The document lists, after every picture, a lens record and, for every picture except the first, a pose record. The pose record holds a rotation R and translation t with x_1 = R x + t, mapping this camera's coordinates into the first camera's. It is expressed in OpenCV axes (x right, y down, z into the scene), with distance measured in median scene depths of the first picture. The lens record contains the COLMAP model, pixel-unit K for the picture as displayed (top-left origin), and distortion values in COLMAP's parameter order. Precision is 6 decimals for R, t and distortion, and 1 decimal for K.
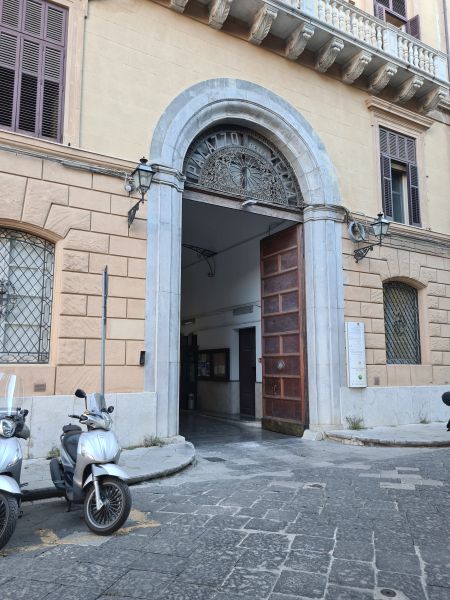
lens RADIAL K [[456.8, 0, 225.1], [0, 456.8, 299.8], [0, 0, 1]] dist [-0.005725, -0.005865]
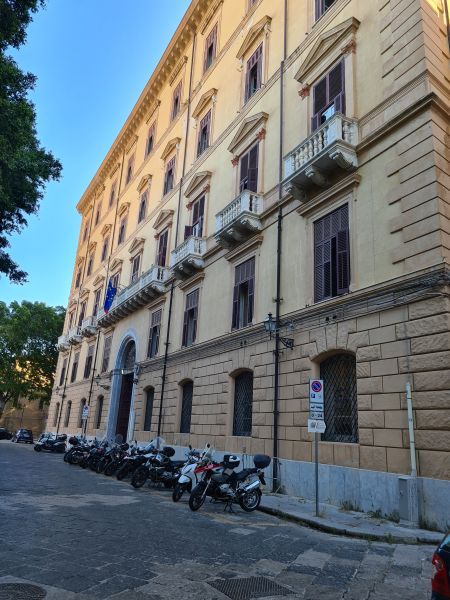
lens RADIAL K [[456.8, 0, 225.0], [0, 456.8, 299.8], [0, 0, 1]] dist [-0.005725, -0.005865]
pose [[-0.010224, -0.299186, -0.954140, 1.376285], [0.076992, 0.951122, -0.299065, 0.123518], [0.996979, -0.076519, 0.013311, 0.757032]]
